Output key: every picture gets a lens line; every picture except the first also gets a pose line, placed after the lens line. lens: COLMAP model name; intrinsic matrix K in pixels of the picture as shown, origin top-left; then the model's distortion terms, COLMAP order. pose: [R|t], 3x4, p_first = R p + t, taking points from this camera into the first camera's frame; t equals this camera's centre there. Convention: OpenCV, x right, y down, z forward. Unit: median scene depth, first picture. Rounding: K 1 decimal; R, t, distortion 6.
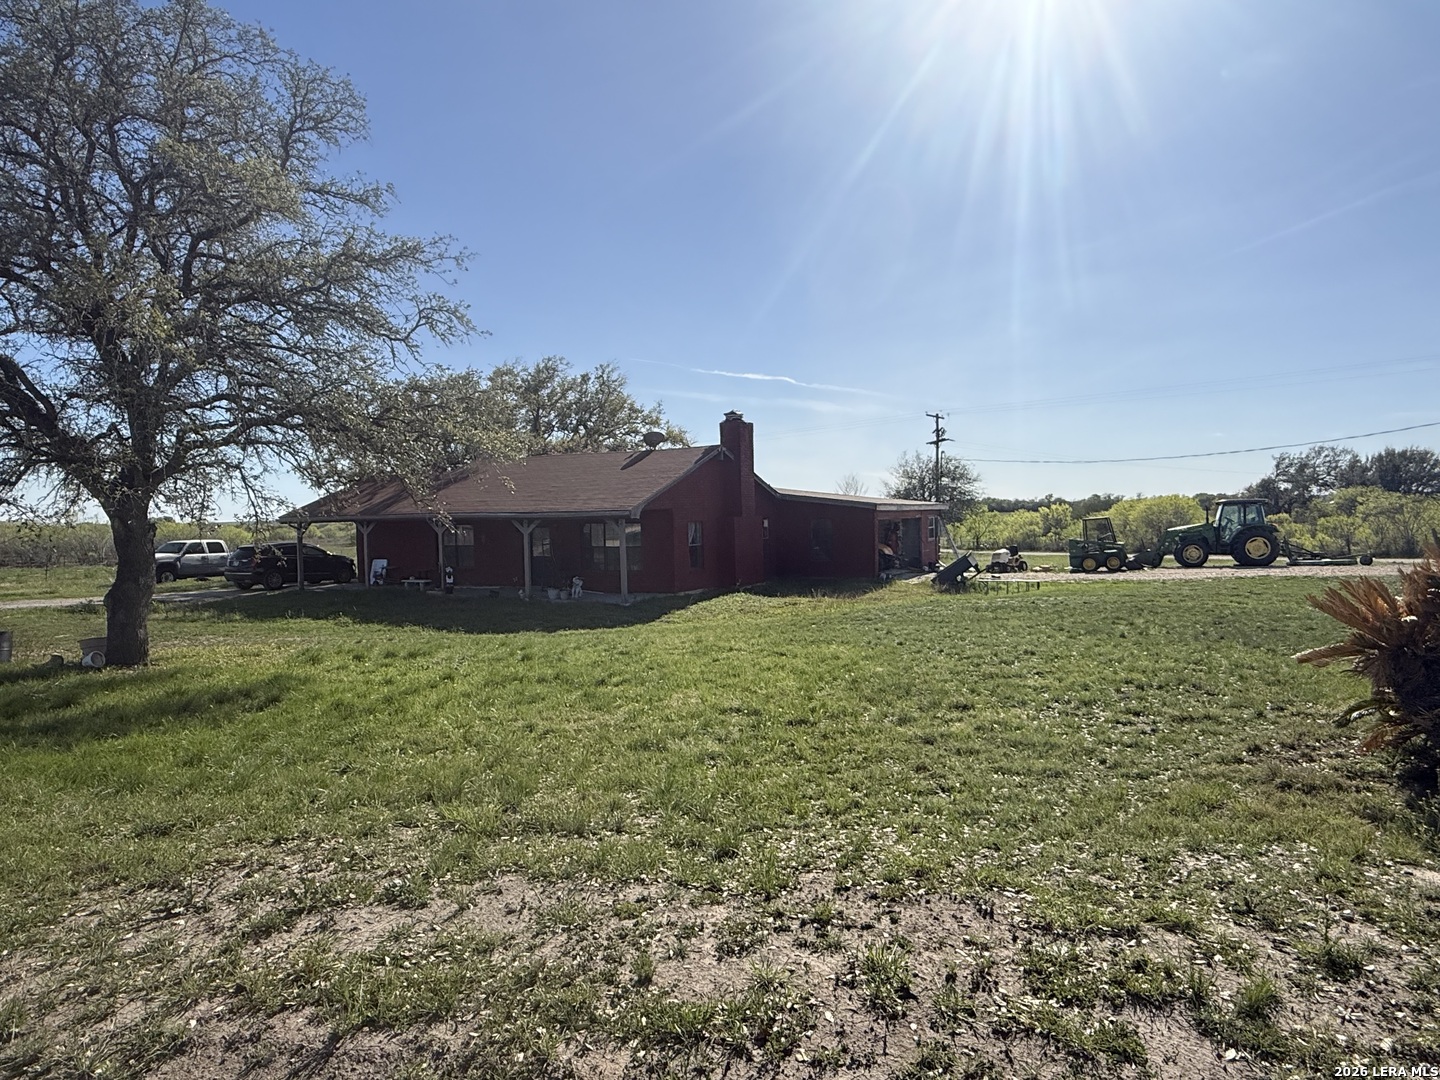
lens RADIAL K [[907.1, 0, 720.0], [0, 907.1, 540.0], [0, 0, 1]] dist [-0.000442, -0.001000]
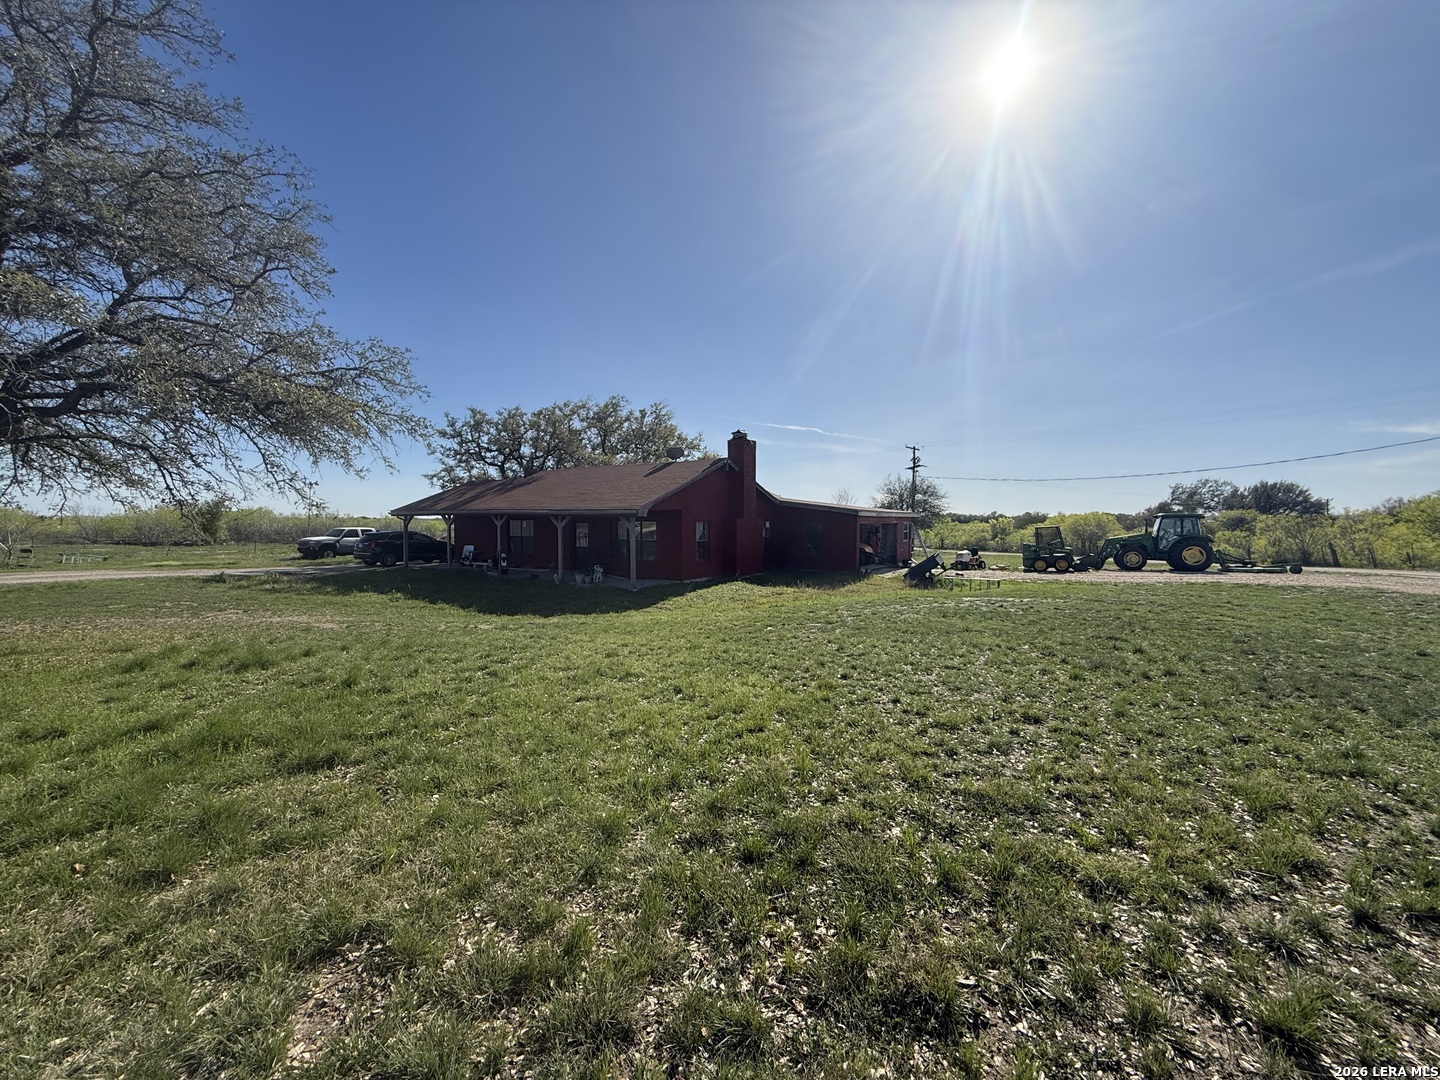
lens RADIAL K [[577.6, 0, 720.0], [0, 577.6, 540.0], [0, 0, 1]] dist [-0.000067, 0.000045]
pose [[0.995627, 0.025783, -0.089792, 0.055170], [-0.025294, 0.999658, 0.006579, -0.000743], [0.089930, -0.004279, 0.995939, 0.205367]]
